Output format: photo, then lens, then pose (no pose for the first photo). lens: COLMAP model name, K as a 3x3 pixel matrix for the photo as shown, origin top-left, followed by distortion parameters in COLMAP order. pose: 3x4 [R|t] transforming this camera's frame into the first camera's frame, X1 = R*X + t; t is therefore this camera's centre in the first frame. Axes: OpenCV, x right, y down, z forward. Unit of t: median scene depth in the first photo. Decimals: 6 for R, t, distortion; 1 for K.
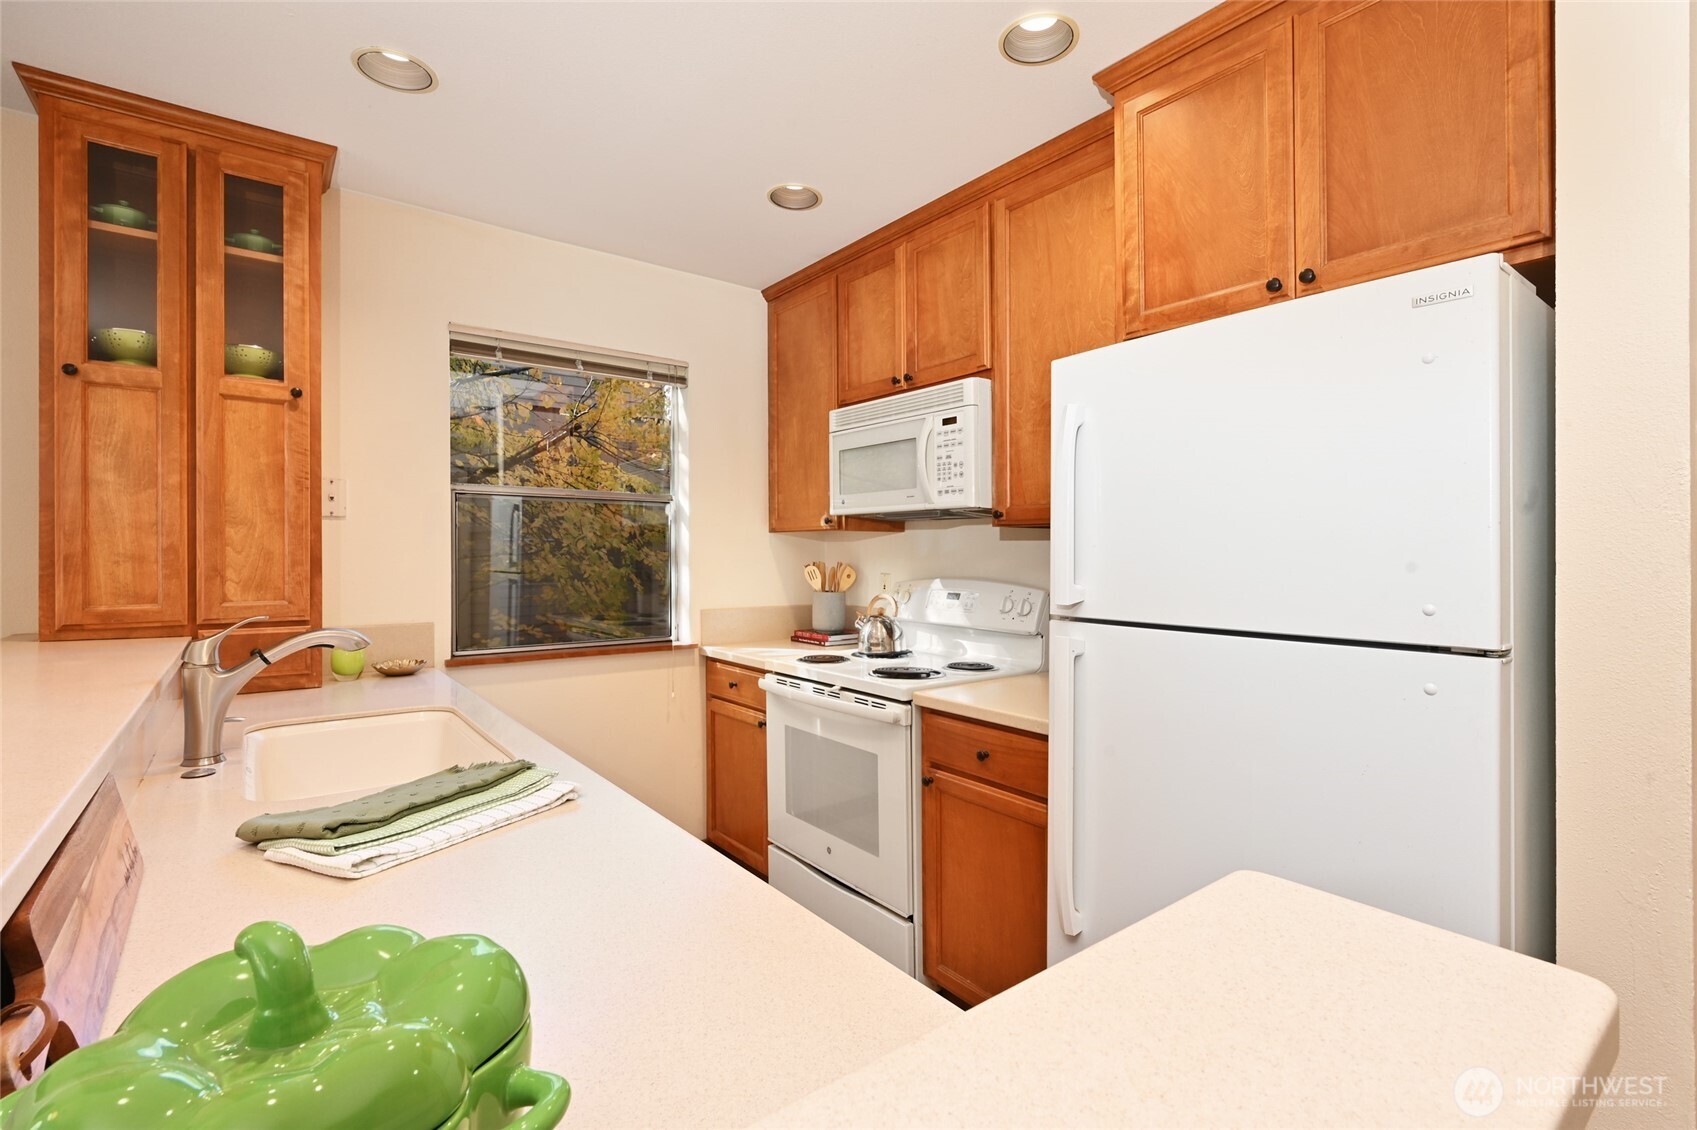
lens RADIAL K [[778.5, 0, 857.3], [0, 778.5, 551.7], [0, 0, 1]] dist [-0.000324, -0.001163]
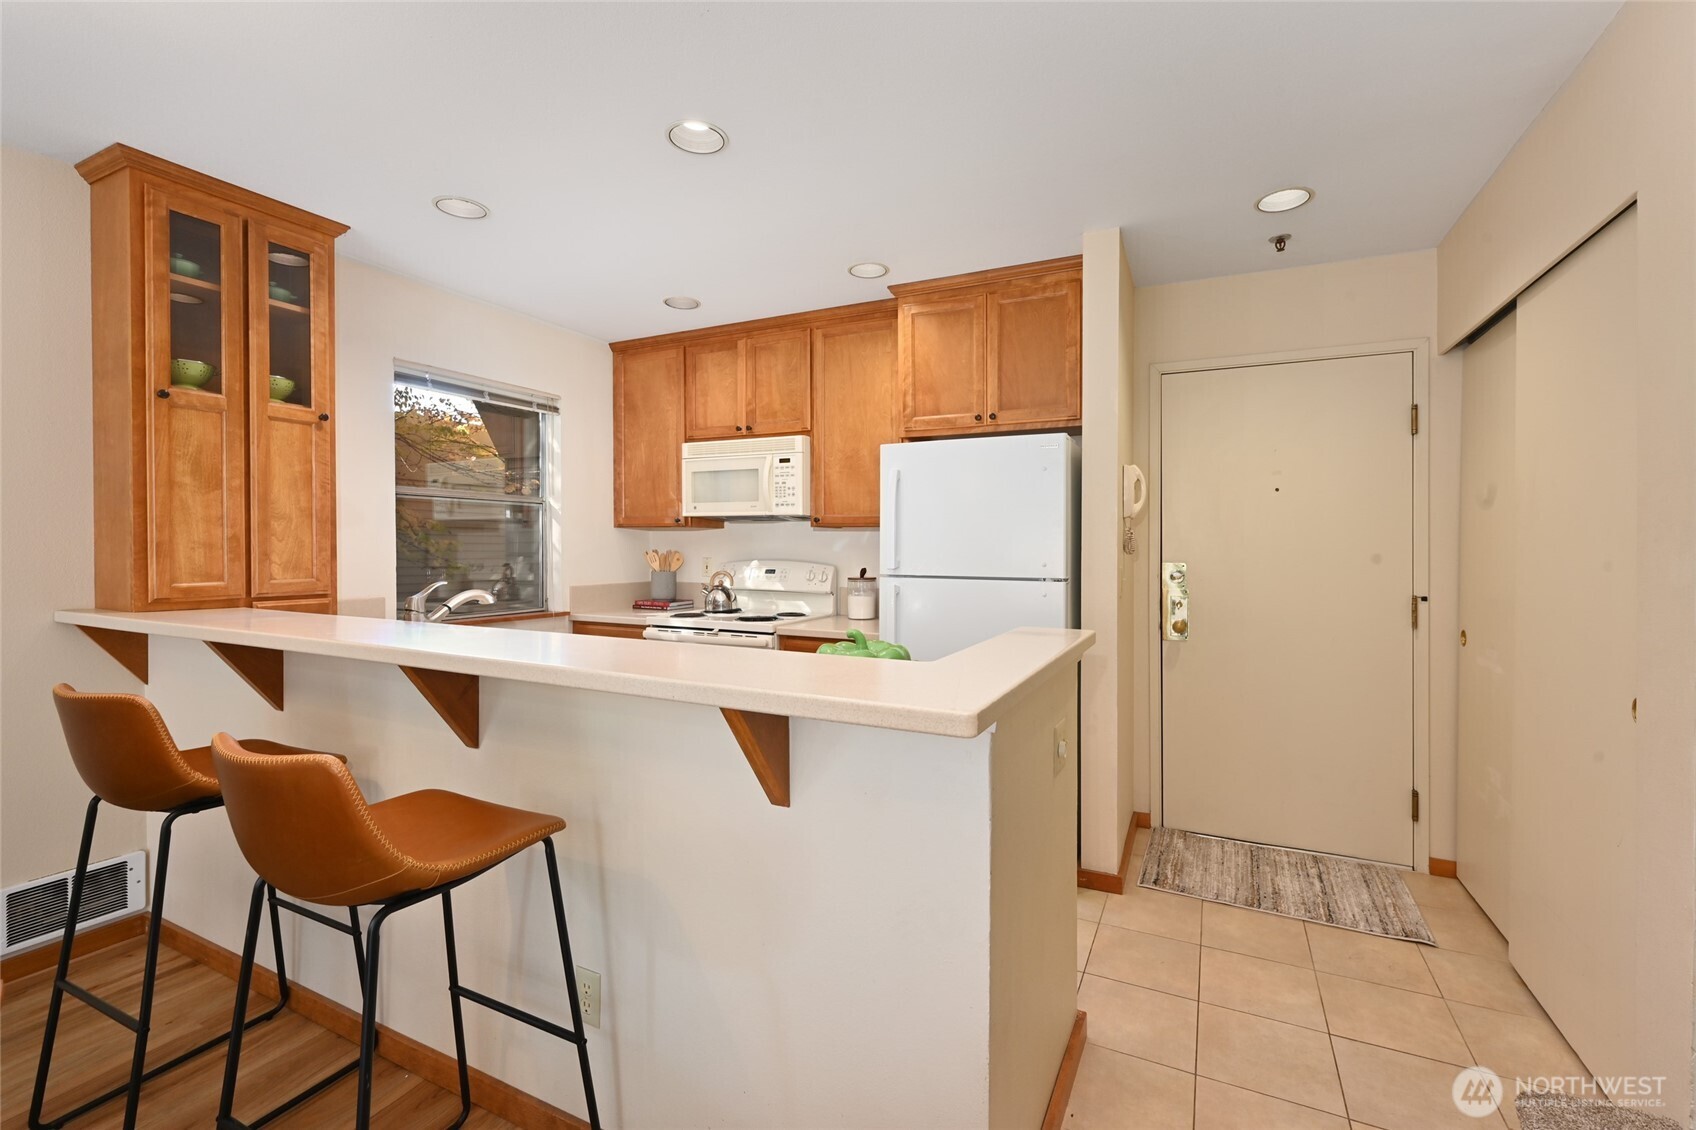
lens RADIAL K [[726.9, 0, 857.7], [0, 726.9, 552.7], [0, 0, 1]] dist [-0.001677, -0.000138]
pose [[0.900672, -0.003018, 0.434488, -0.445931], [-0.002686, 0.999918, 0.012514, 0.002848], [-0.434491, -0.012438, 0.900590, -0.466097]]
